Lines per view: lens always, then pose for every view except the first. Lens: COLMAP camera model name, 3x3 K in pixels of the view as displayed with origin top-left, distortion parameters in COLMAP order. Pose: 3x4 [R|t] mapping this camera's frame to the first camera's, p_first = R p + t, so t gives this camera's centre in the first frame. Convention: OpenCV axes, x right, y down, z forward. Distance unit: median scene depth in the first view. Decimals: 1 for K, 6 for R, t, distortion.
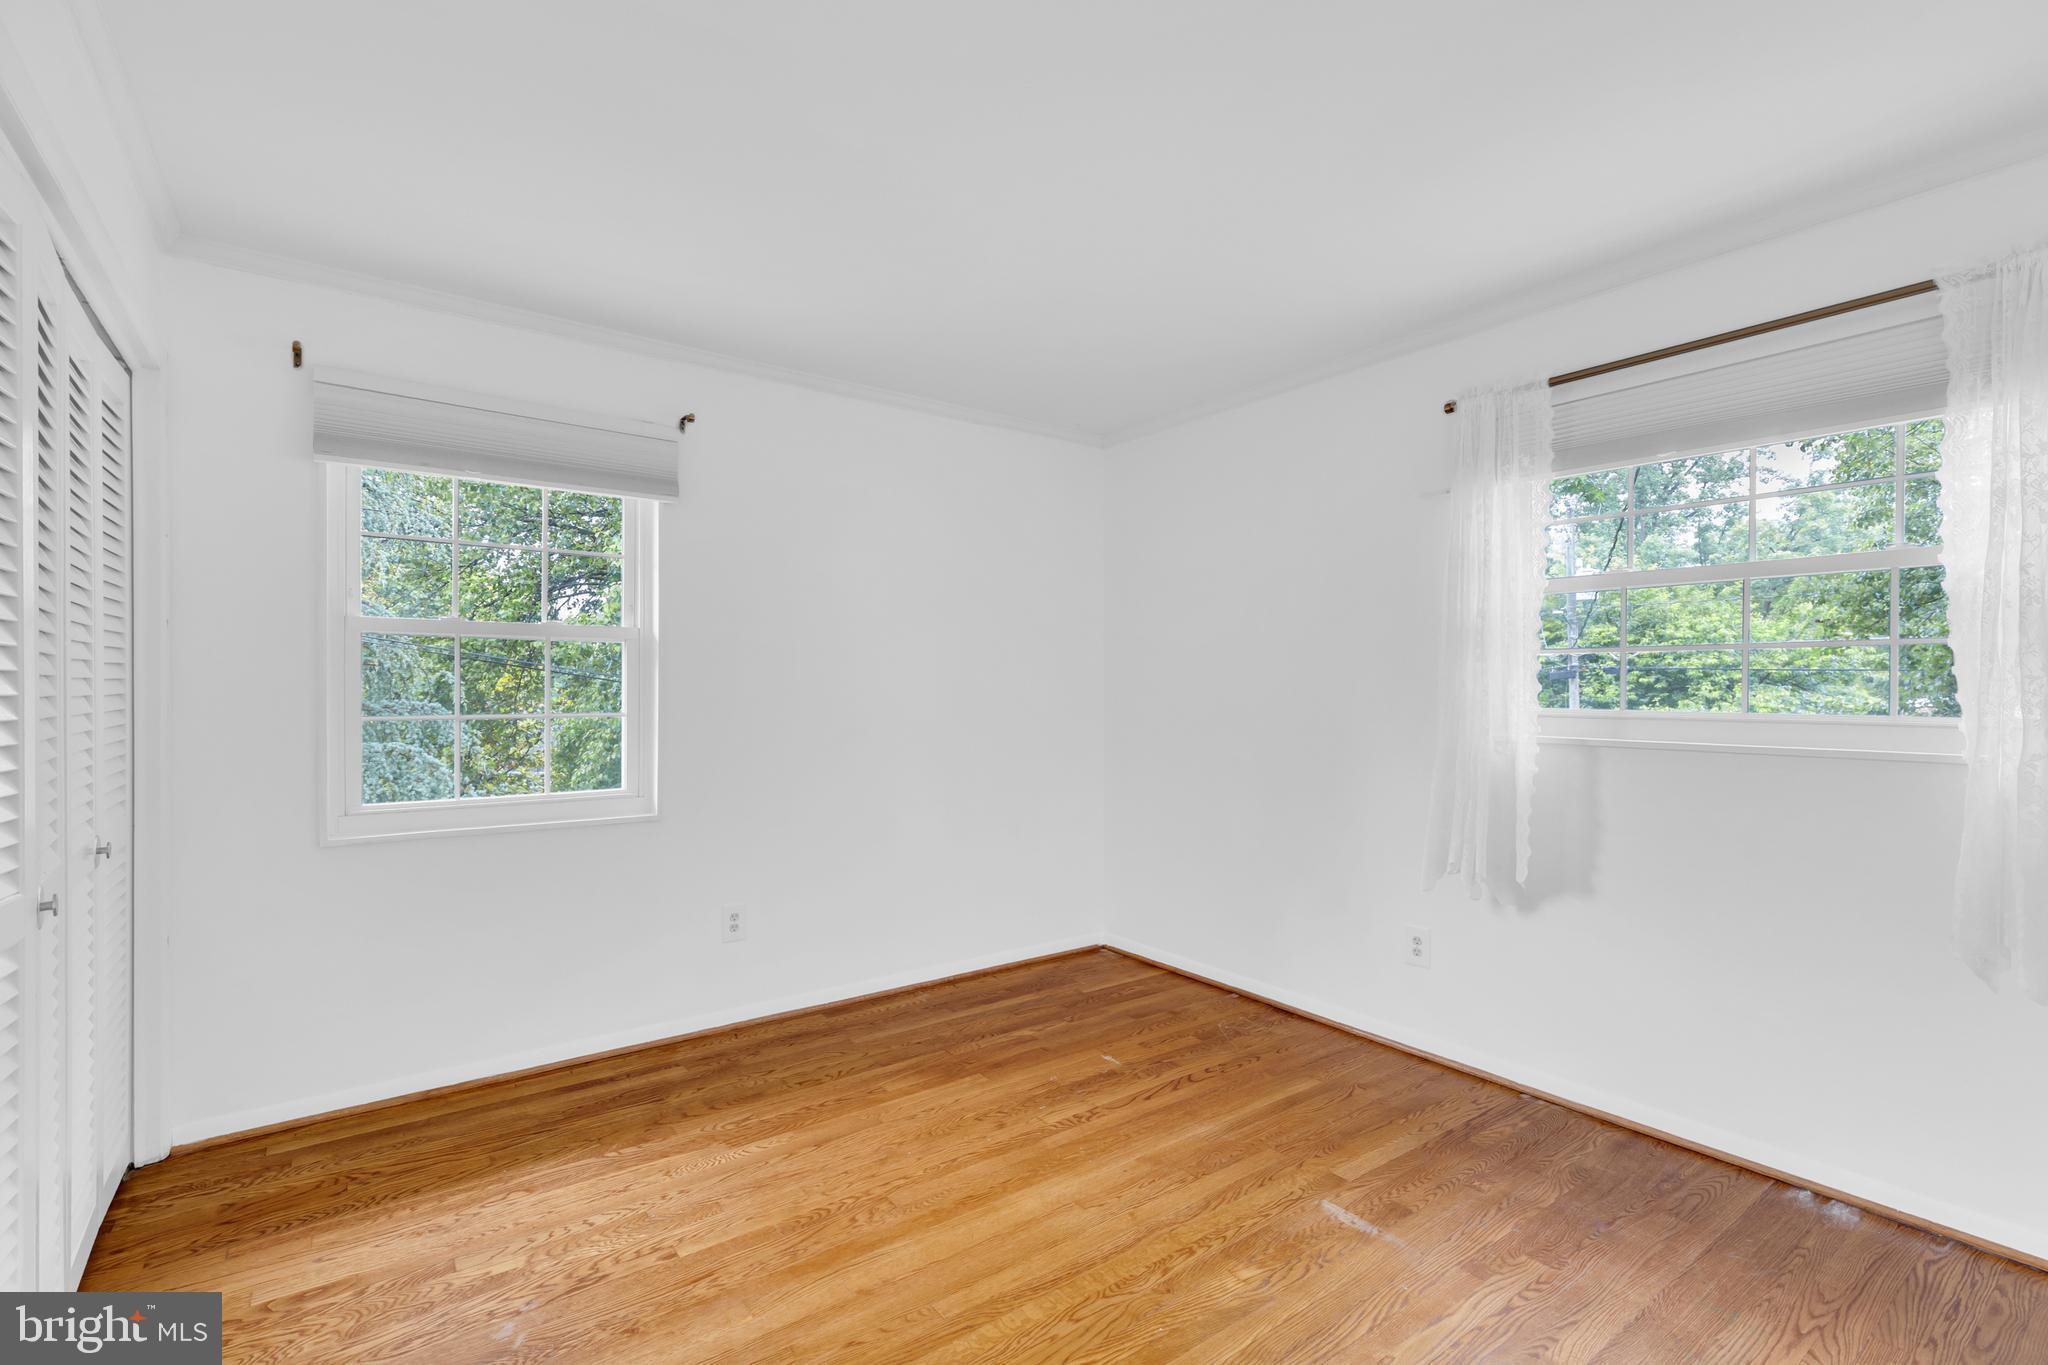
lens RADIAL K [[926.9, 0, 1022.3], [0, 926.9, 688.5], [0, 0, 1]] dist [0.000504, 0.000144]
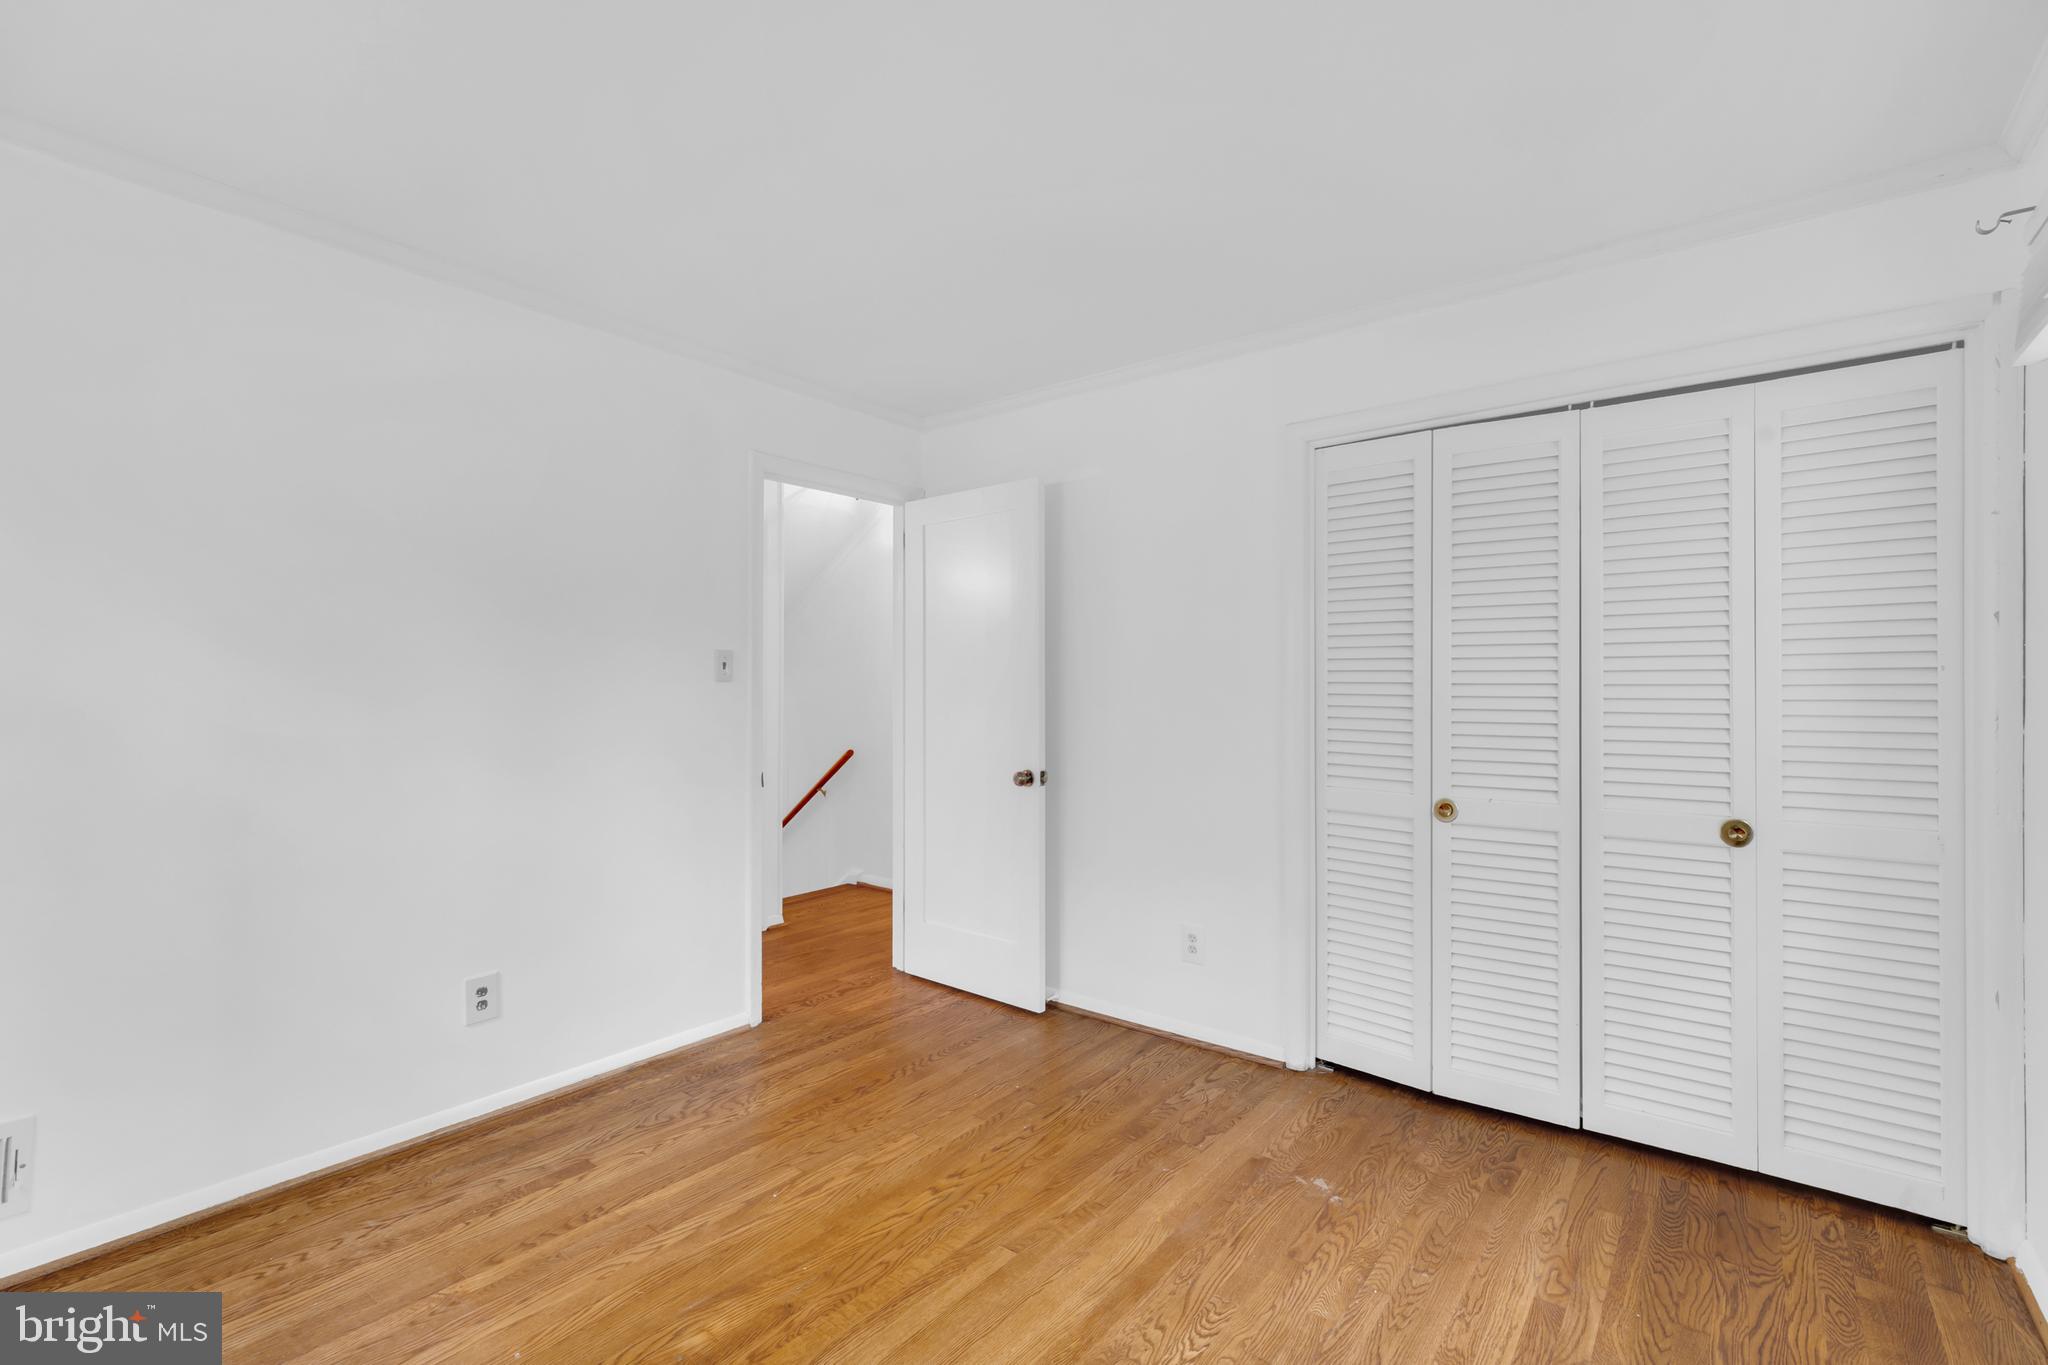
lens RADIAL K [[926.9, 0, 1024.3], [0, 926.9, 684.2], [0, 0, 1]] dist [0.000504, 0.000144]
pose [[-0.965508, -0.002919, -0.260357, 0.172470], [-0.002065, 0.999992, -0.003555, -0.004657], [0.260366, -0.002895, -0.965506, 1.971919]]
